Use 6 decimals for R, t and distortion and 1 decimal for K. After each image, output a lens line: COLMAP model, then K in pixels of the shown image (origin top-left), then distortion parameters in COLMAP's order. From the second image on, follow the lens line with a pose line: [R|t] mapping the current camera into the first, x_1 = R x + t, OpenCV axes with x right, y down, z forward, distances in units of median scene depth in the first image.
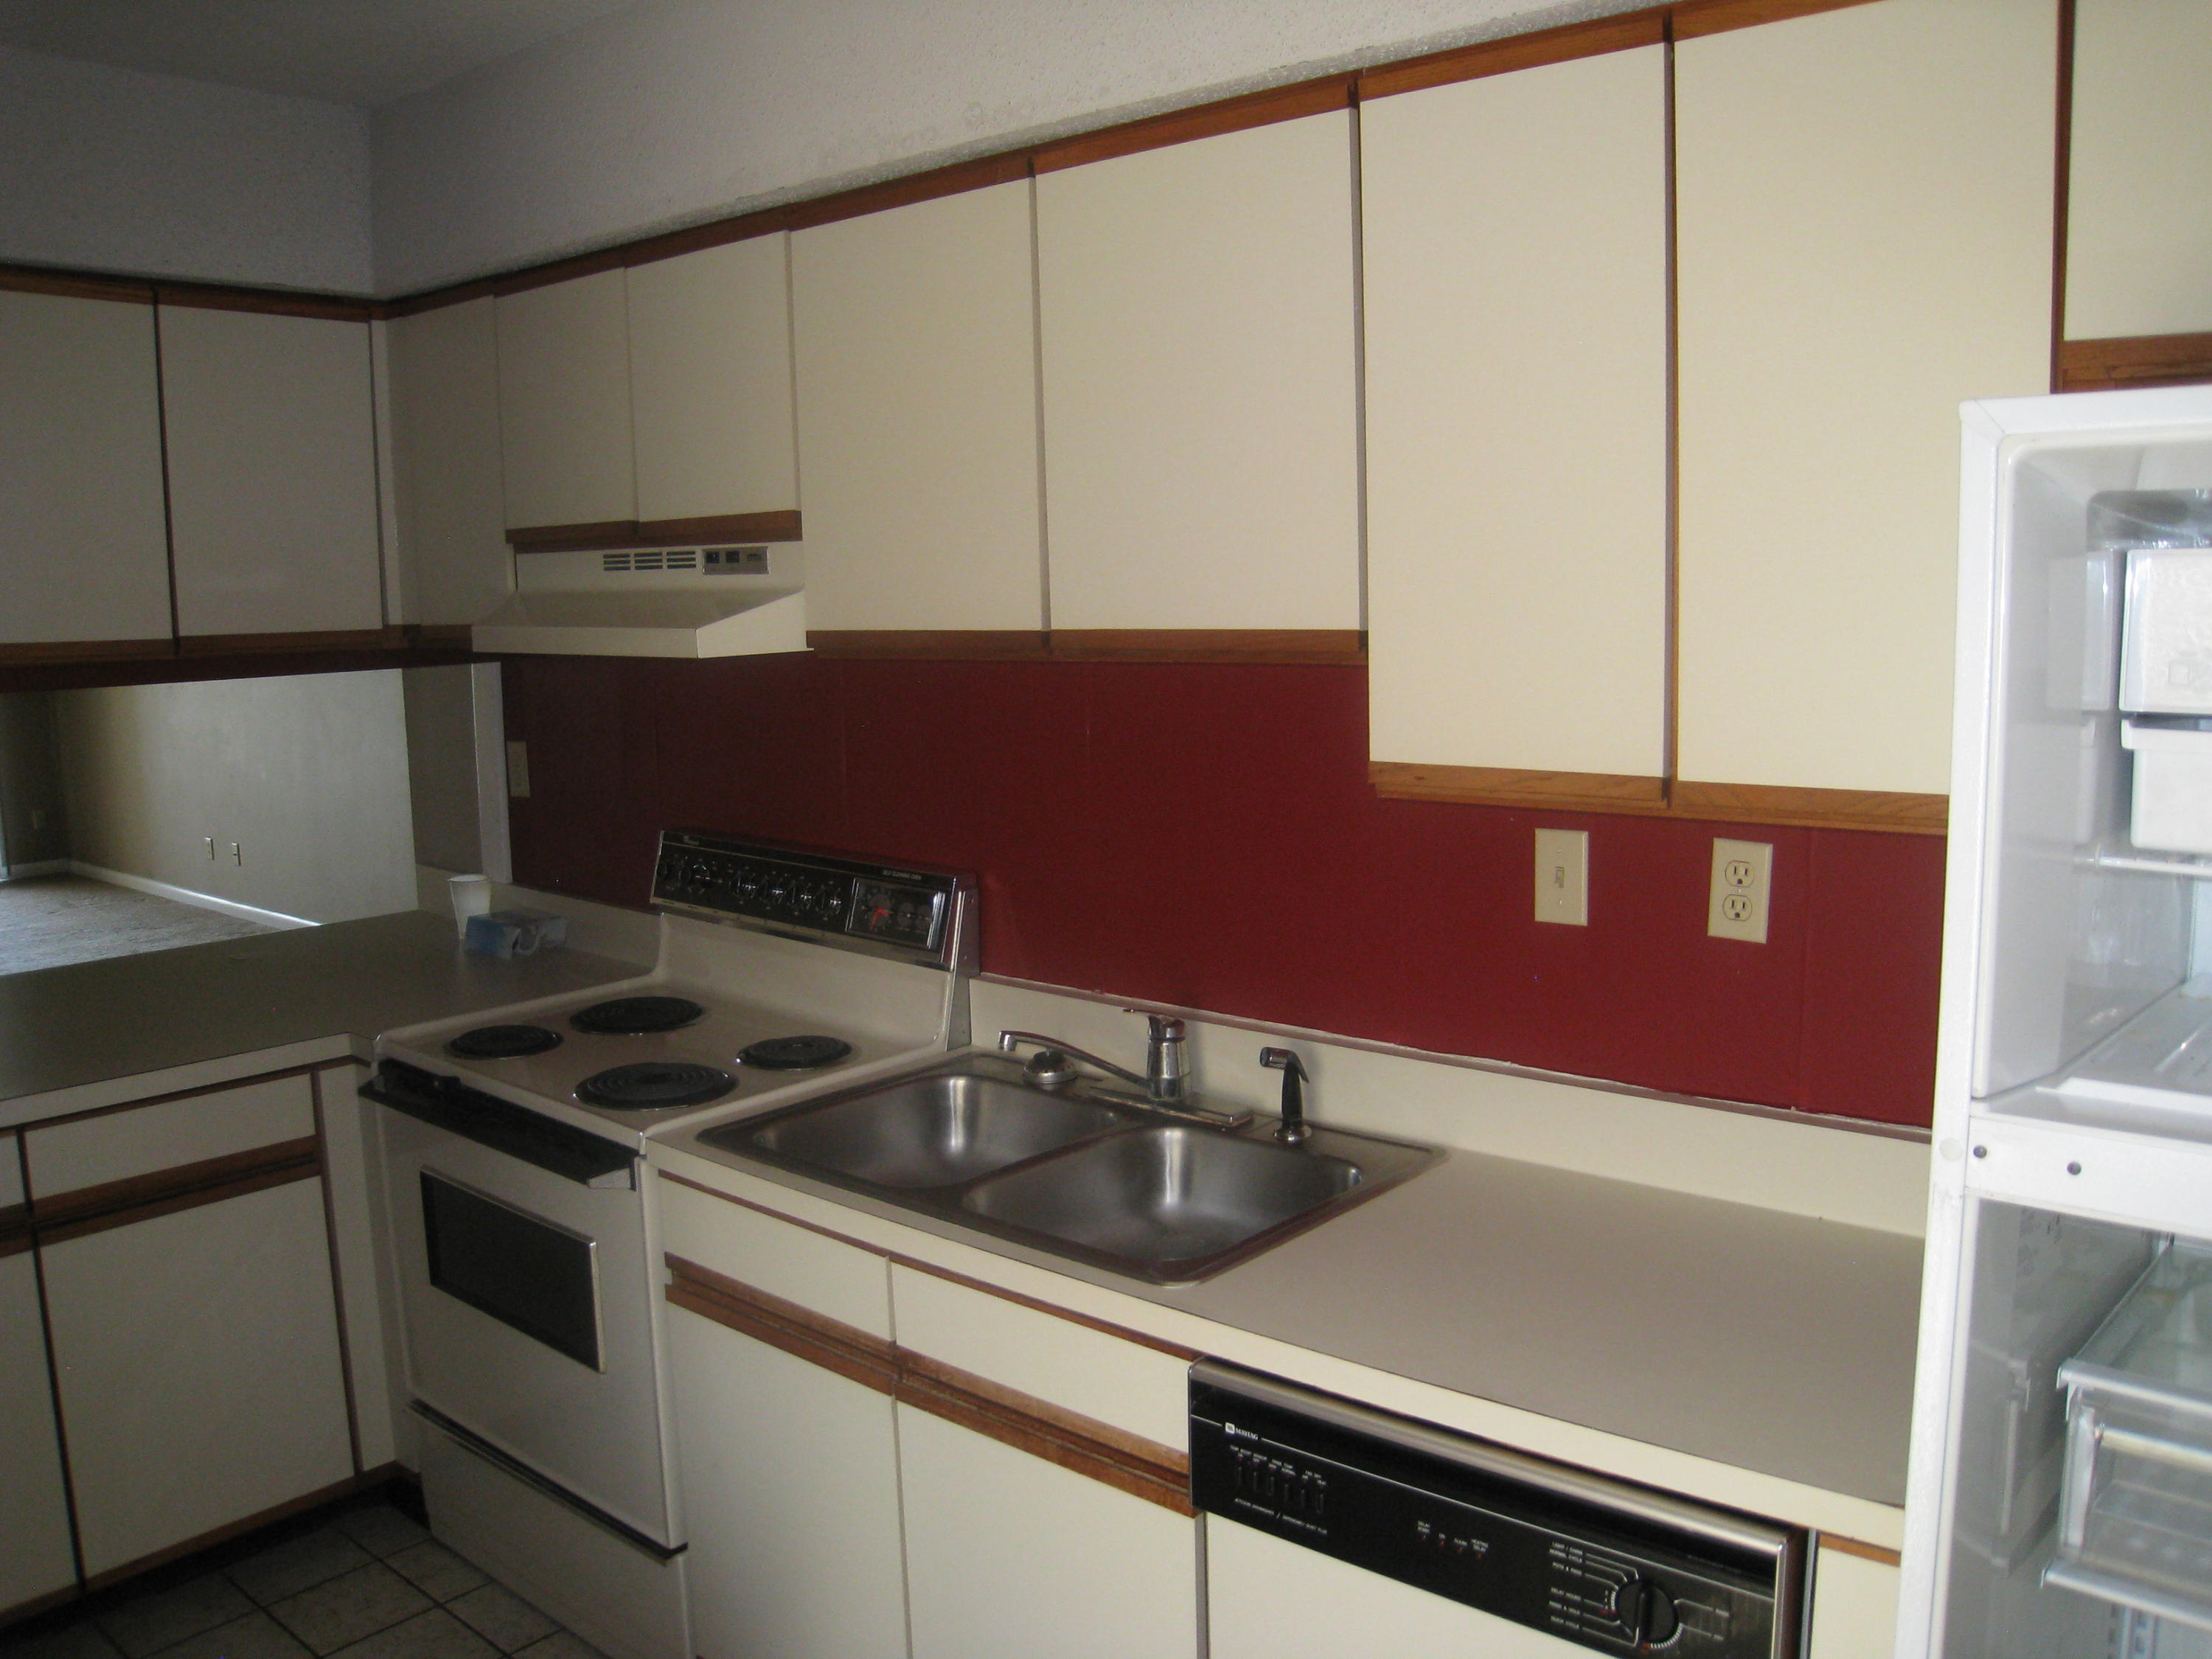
lens RADIAL K [[1817.0, 0, 1100.1], [0, 1817.0, 871.1], [0, 0, 1]] dist [-0.165583, 0.125582]
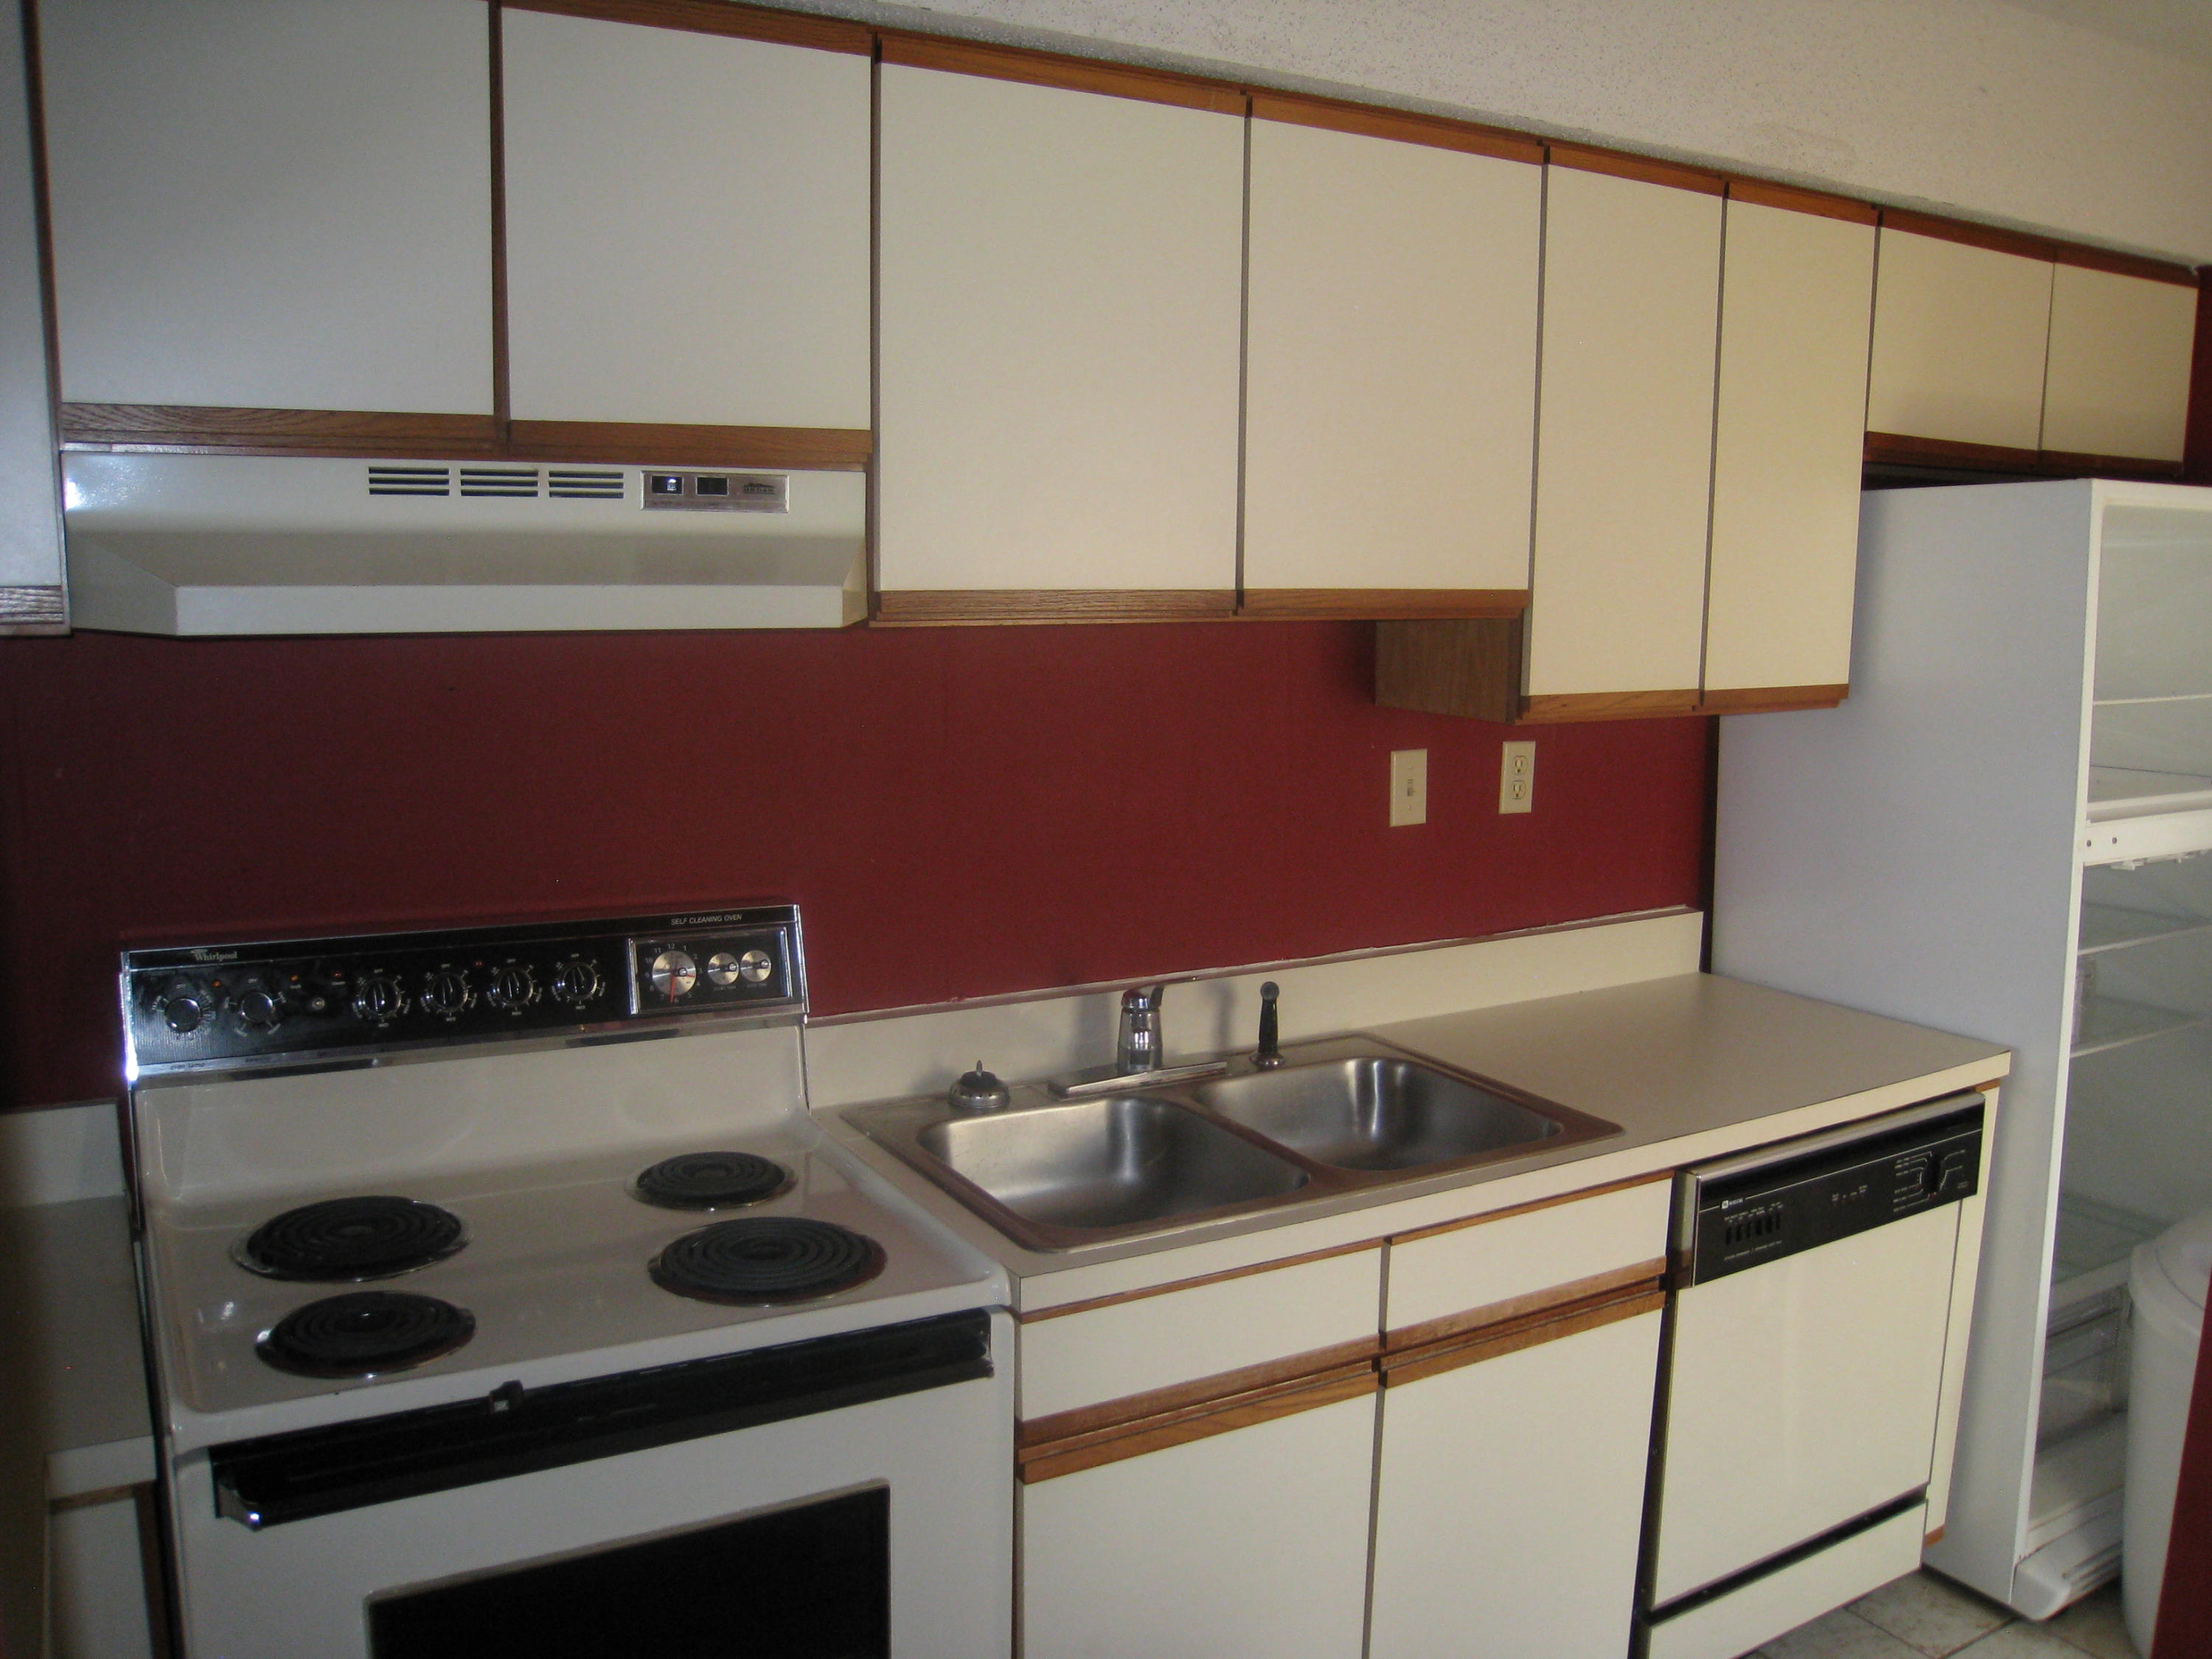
lens RADIAL K [[1767.6, 0, 1101.2], [0, 1767.6, 888.3], [0, 0, 1]] dist [-0.161778, 0.120277]
pose [[0.340125, -0.145804, 0.929008, -0.958234], [0.137505, 0.985000, 0.104249, -0.084468], [-0.930273, 0.092286, 0.355072, 0.757049]]
